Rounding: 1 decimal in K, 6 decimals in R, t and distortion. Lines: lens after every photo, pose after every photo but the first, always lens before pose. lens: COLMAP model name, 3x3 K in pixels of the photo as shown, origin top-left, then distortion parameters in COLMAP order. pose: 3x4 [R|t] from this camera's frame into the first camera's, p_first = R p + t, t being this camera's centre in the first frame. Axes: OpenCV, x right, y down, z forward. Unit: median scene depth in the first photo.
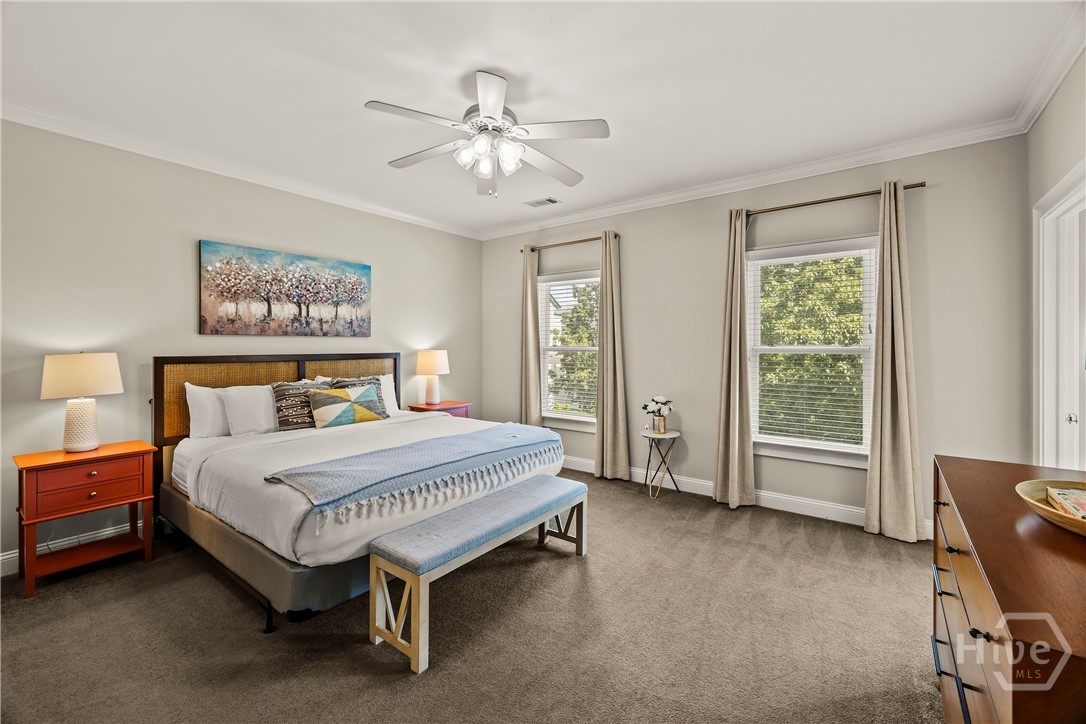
lens RADIAL K [[452.5, 0, 547.3], [0, 452.5, 345.1], [0, 0, 1]] dist [0.003762, 0.000114]
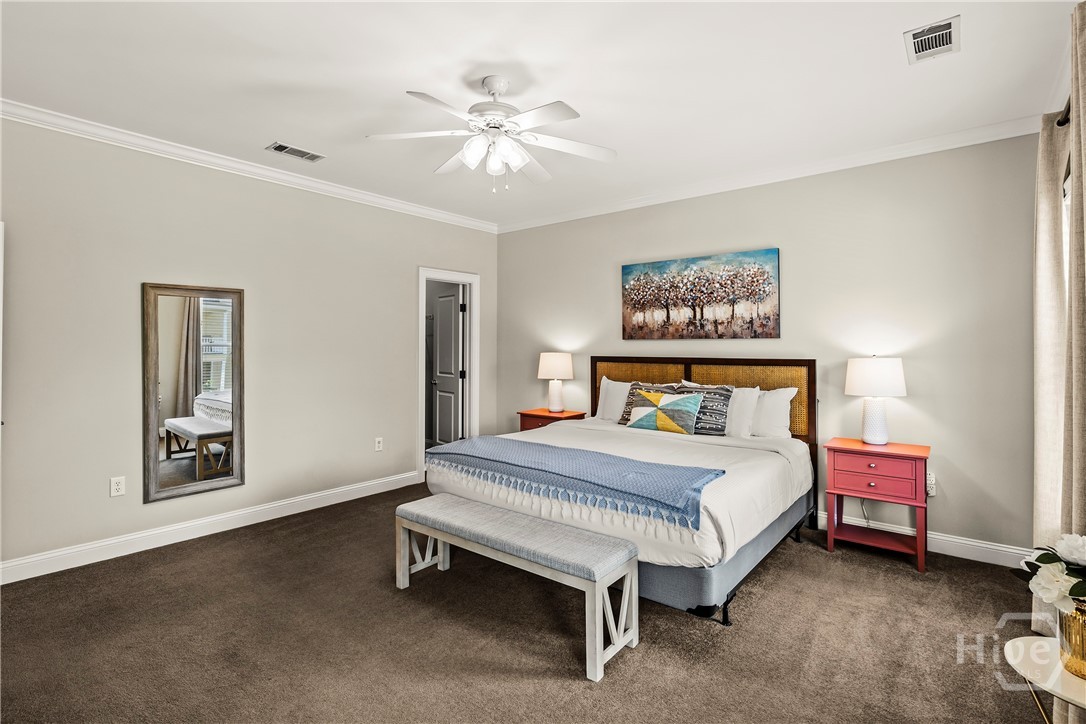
lens RADIAL K [[515.2, 0, 544.6], [0, 515.2, 352.4], [0, 0, 1]] dist [-0.006053, -0.000222]
pose [[-0.046357, 0.015251, -0.998809, 0.602861], [-0.000353, 0.999883, 0.015284, -0.008061], [0.998925, 0.001061, -0.046346, 0.726601]]
